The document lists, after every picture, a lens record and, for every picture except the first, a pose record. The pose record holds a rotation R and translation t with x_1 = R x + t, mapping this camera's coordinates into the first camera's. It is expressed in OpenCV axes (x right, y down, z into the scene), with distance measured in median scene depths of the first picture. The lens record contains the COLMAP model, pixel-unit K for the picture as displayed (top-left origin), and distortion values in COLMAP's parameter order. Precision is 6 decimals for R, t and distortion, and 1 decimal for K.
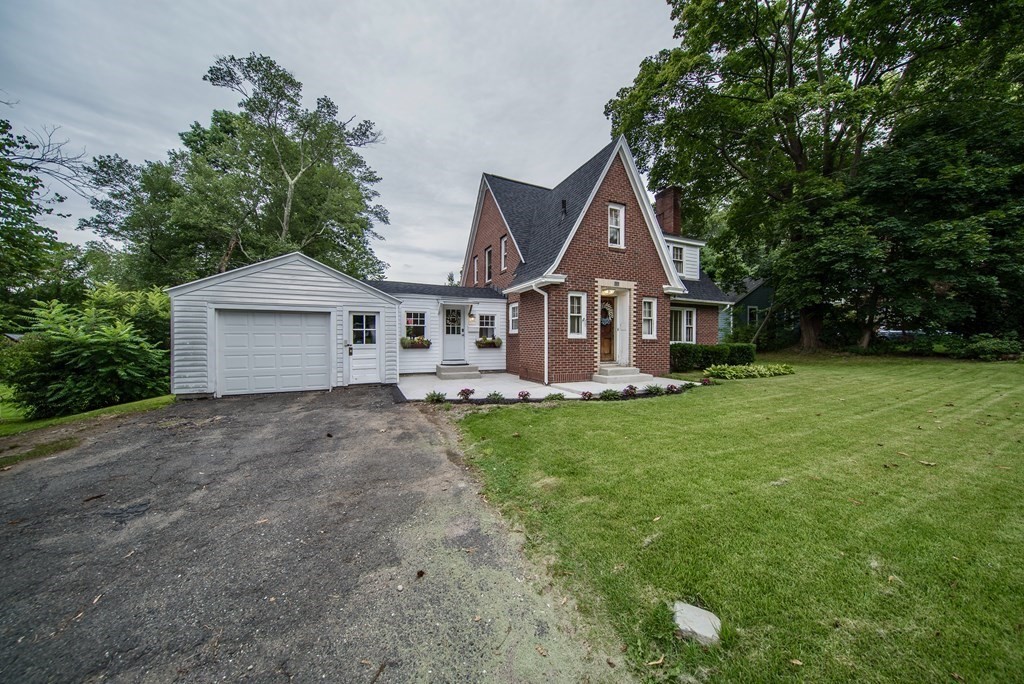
lens RADIAL K [[330.3, 0, 511.0], [0, 330.3, 344.2], [0, 0, 1]] dist [-0.006892, -0.000068]
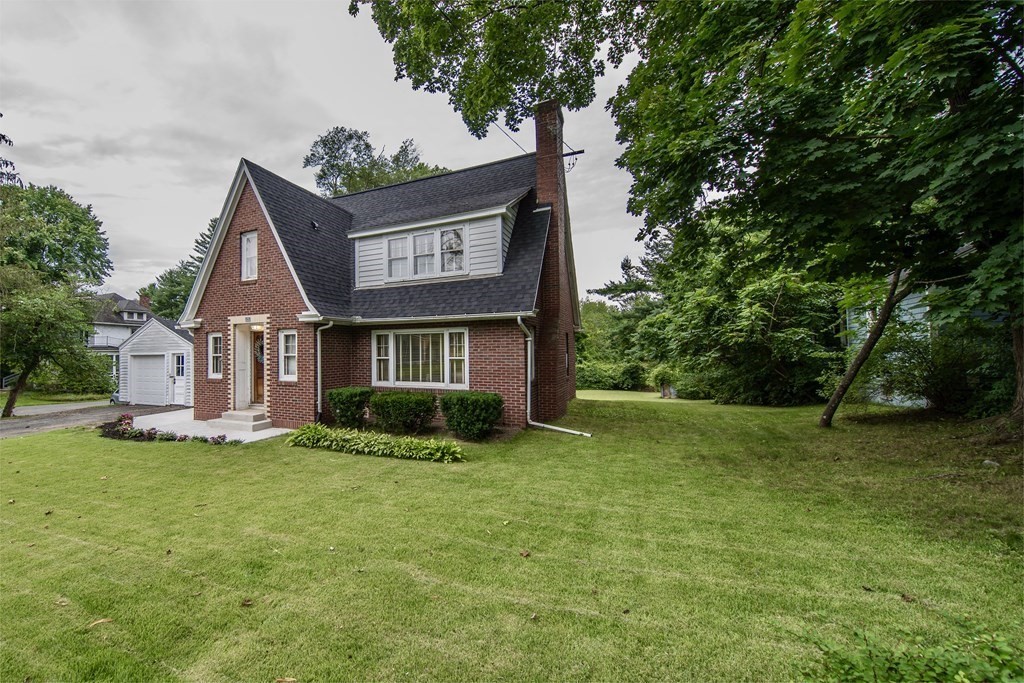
lens RADIAL K [[330.3, 0, 511.0], [0, 330.3, 343.7], [0, 0, 1]] dist [-0.006892, -0.000068]
pose [[0.659878, -0.007246, -0.751338, 1.400739], [0.003984, 0.999973, -0.006145, -0.102167], [0.751362, 0.001062, 0.659889, 0.901615]]
